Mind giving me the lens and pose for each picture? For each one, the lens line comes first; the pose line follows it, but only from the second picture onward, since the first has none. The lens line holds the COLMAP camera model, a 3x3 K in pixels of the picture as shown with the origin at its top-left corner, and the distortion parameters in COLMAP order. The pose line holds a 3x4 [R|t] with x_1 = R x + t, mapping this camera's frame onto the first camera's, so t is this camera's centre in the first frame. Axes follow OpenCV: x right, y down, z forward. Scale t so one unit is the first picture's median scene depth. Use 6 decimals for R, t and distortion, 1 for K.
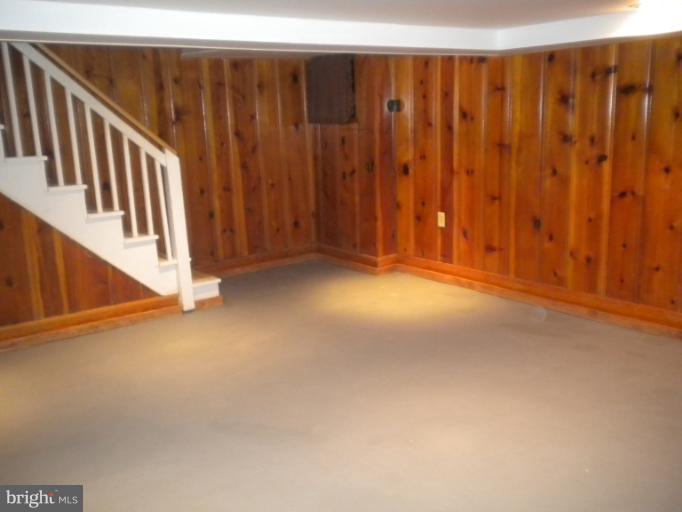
lens RADIAL K [[715.7, 0, 341.0], [0, 715.7, 256.0], [0, 0, 1]] dist [0.017474, 0.010729]
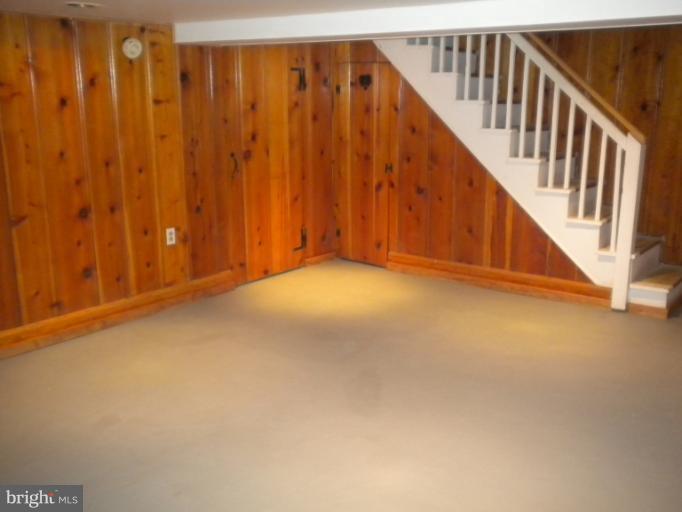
lens RADIAL K [[715.7, 0, 341.0], [0, 715.7, 256.0], [0, 0, 1]] dist [0.017474, 0.010729]
pose [[0.247305, 0.242239, -0.938169, 0.590185], [-0.205721, 0.959296, 0.193466, -0.102713], [0.946847, 0.145156, 0.287072, 0.409369]]
